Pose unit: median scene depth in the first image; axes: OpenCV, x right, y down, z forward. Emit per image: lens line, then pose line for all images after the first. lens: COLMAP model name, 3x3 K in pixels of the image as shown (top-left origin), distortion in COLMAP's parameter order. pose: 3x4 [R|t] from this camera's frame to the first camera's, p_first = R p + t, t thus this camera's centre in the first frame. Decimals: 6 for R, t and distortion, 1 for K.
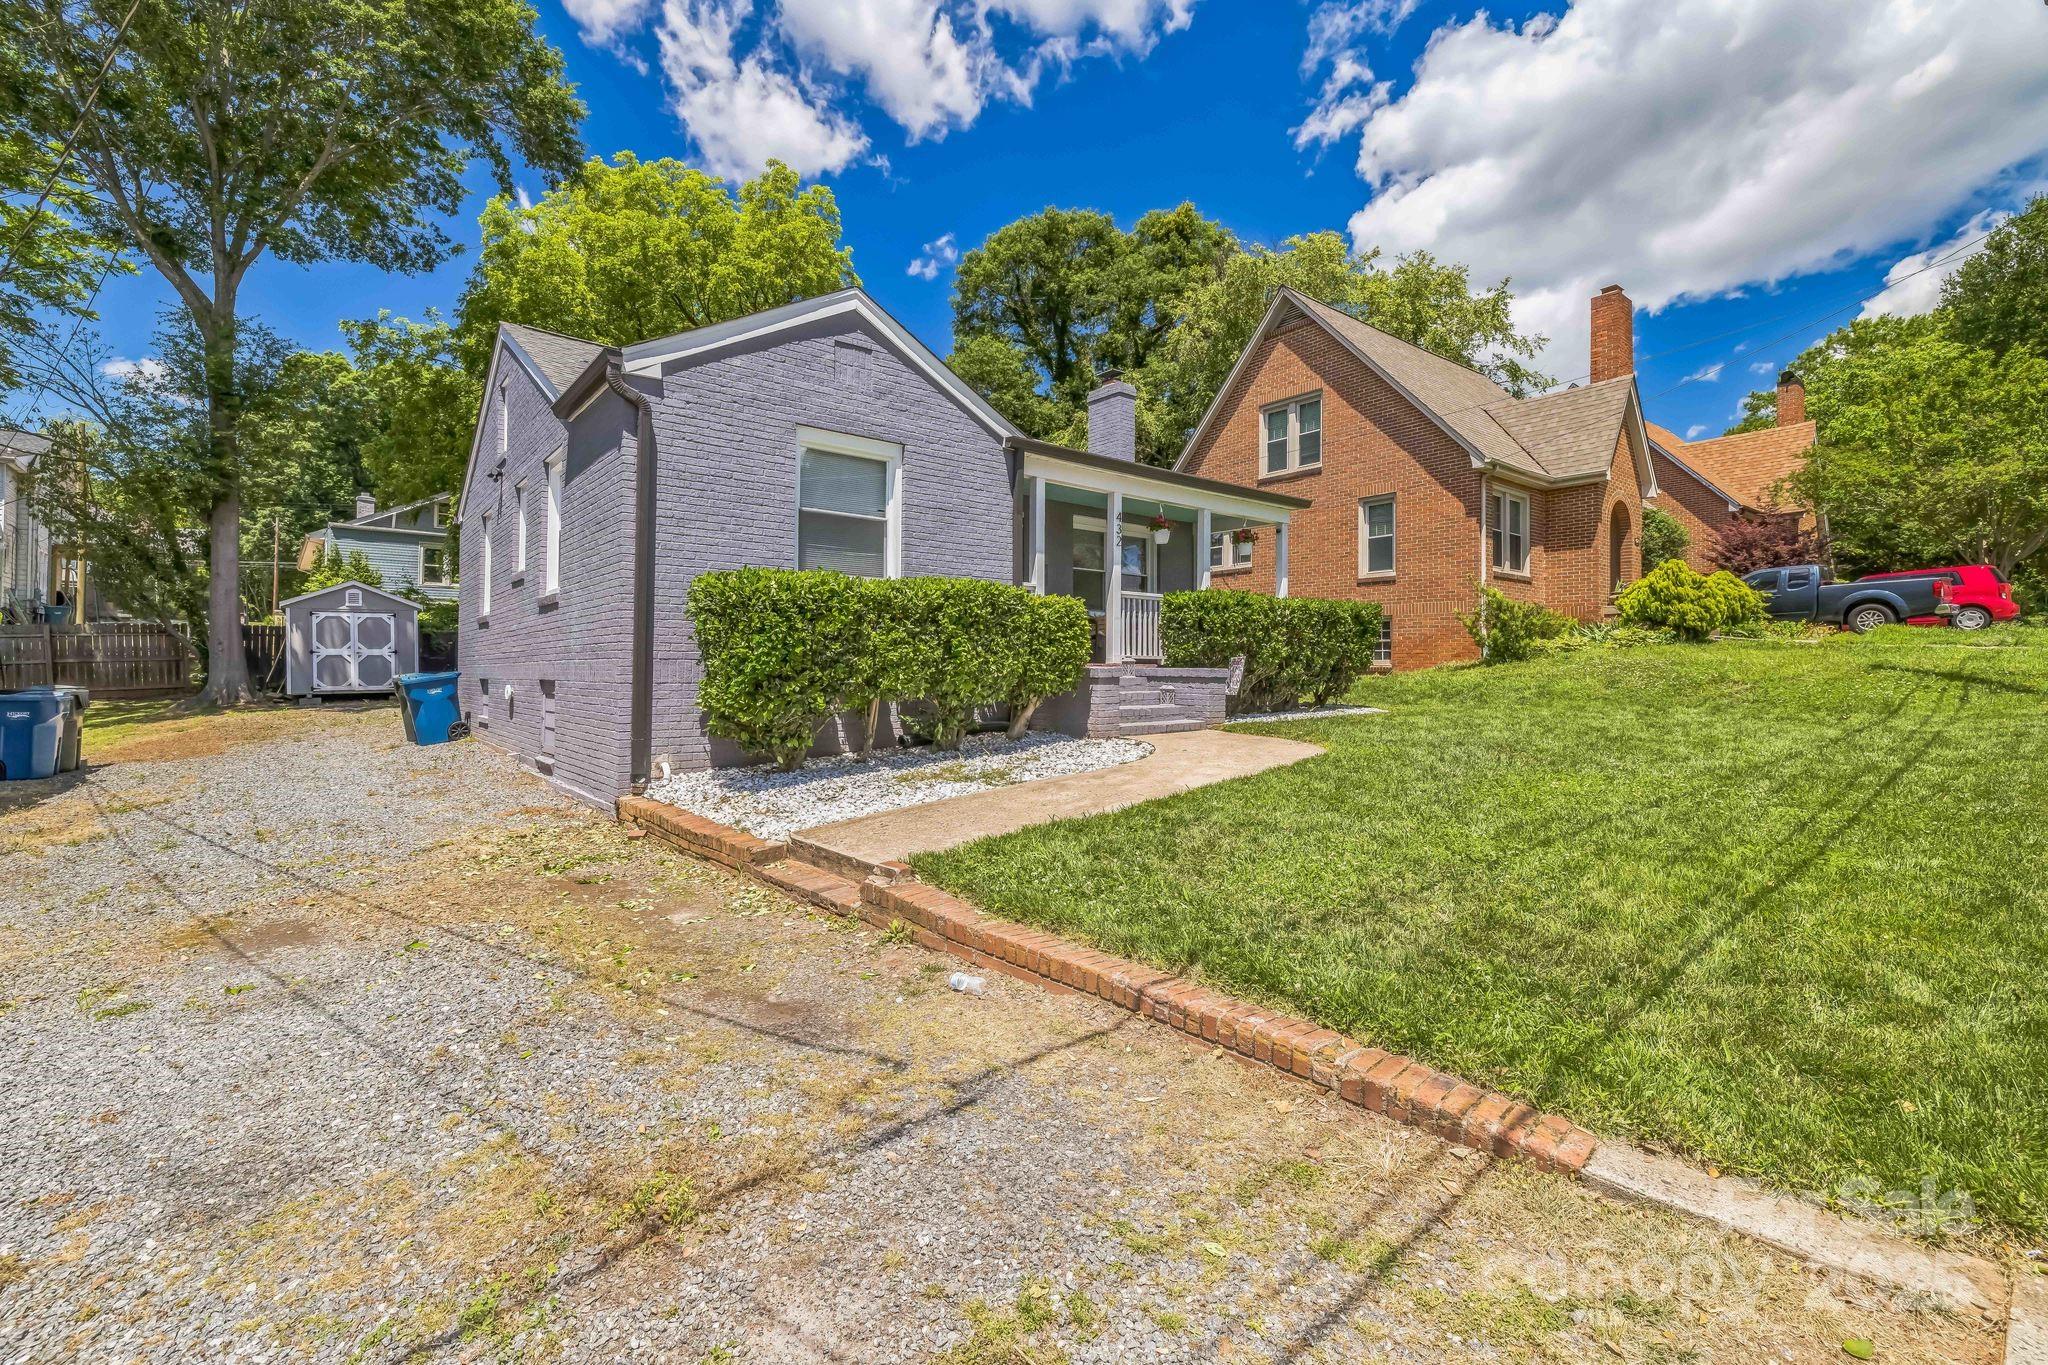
lens RADIAL K [[871.8, 0, 1024.8], [0, 871.8, 669.5], [0, 0, 1]] dist [-0.000680, -0.000357]
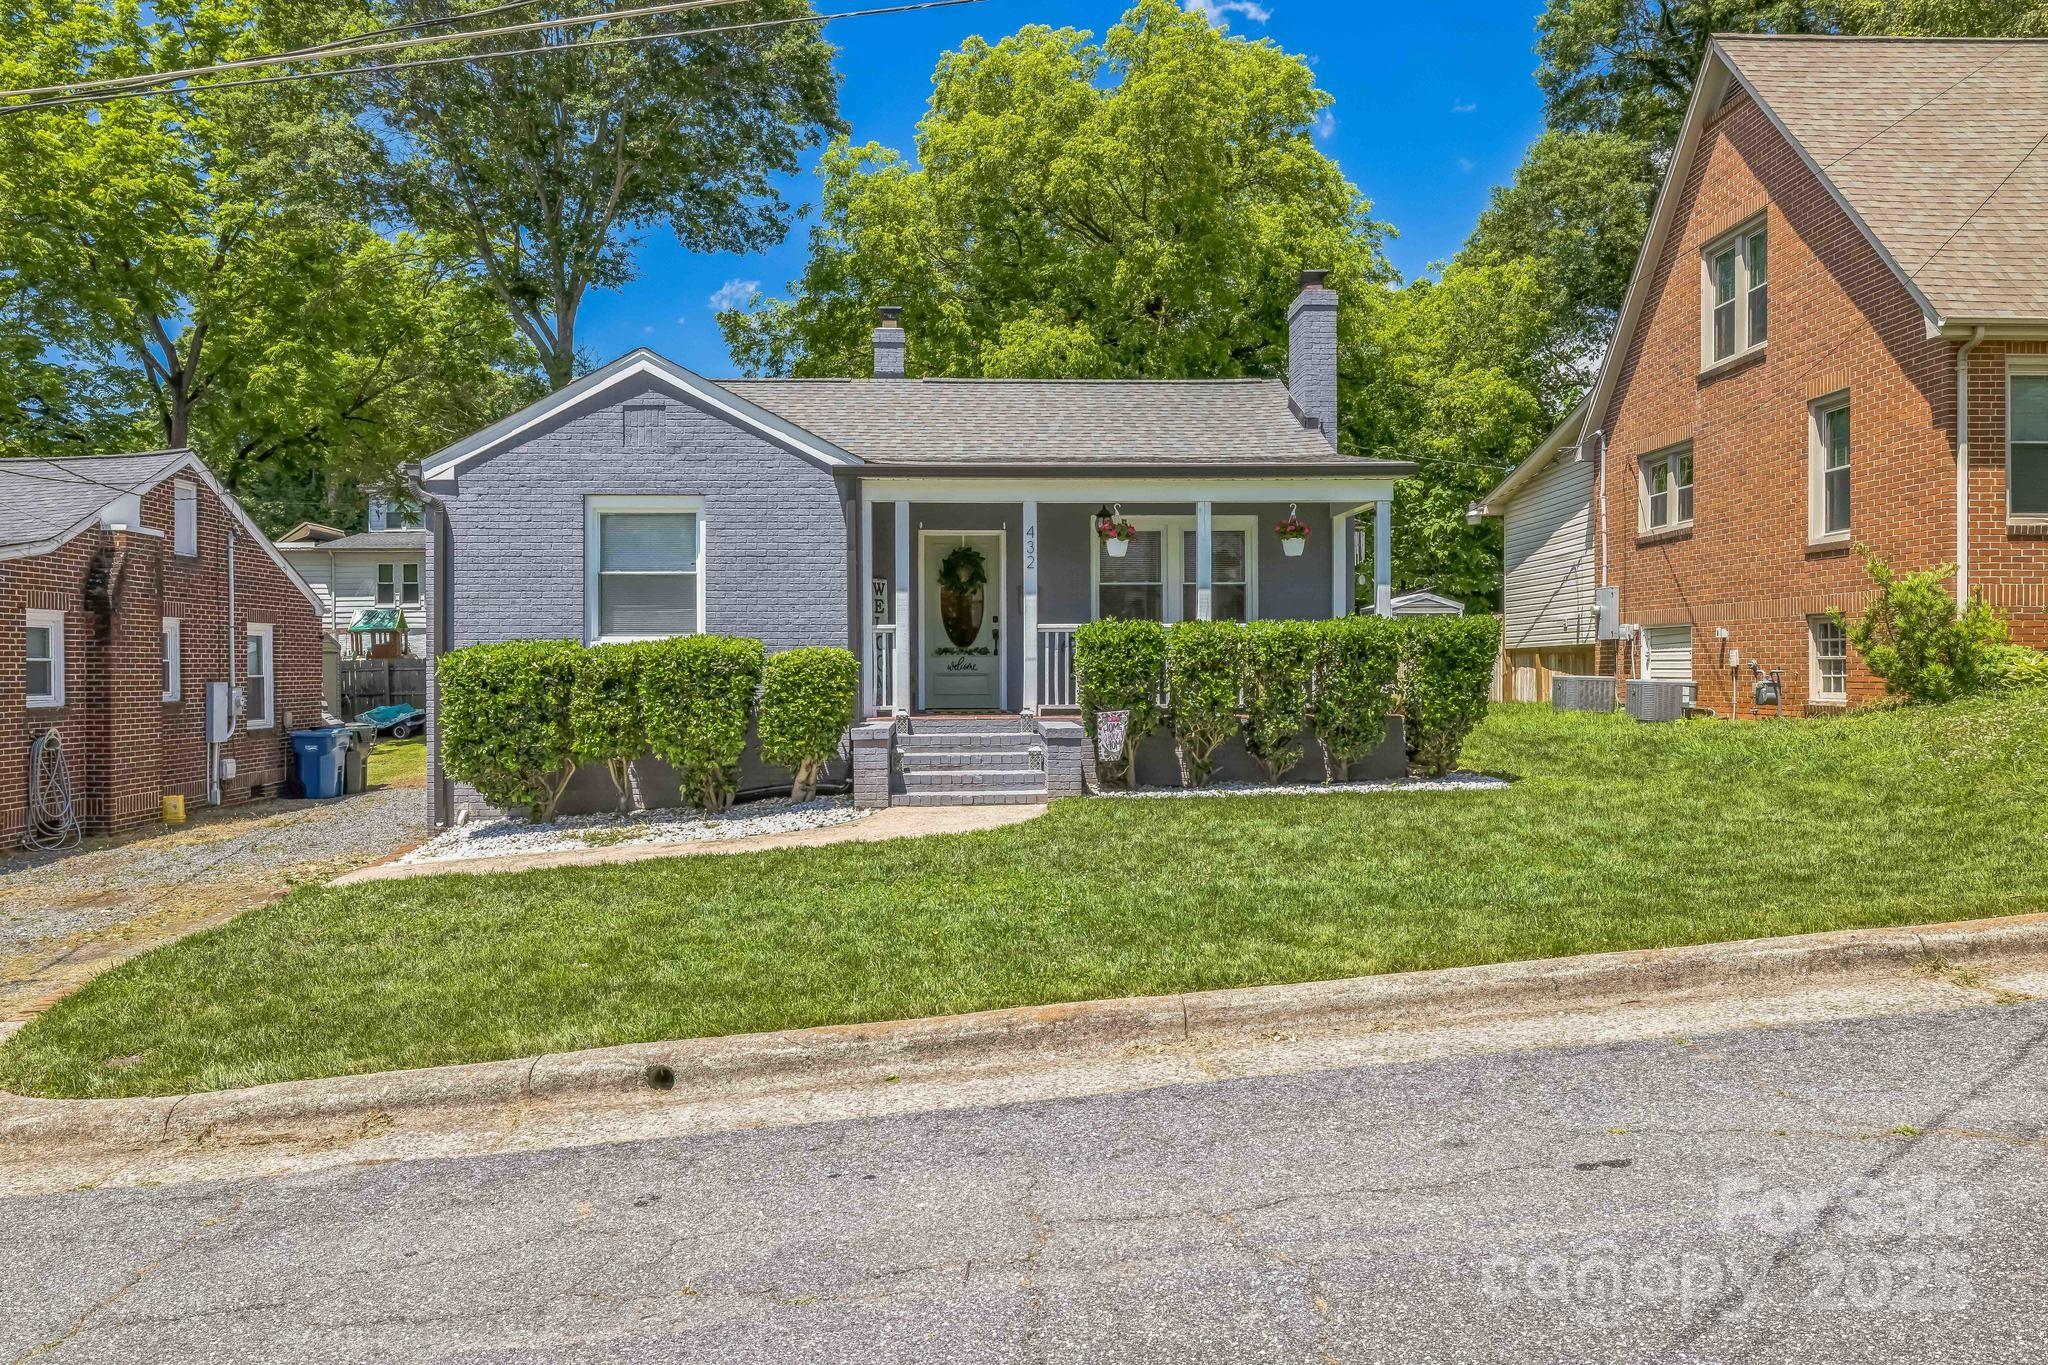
lens RADIAL K [[1433.4, 0, 1023.5], [0, 1433.4, 688.1], [0, 0, 1]] dist [-0.009112, 0.000033]
pose [[0.803851, -0.000176, -0.594831, 0.876437], [0.008739, 0.999896, 0.011514, -0.047531], [0.594766, -0.014454, 0.803769, -0.054650]]
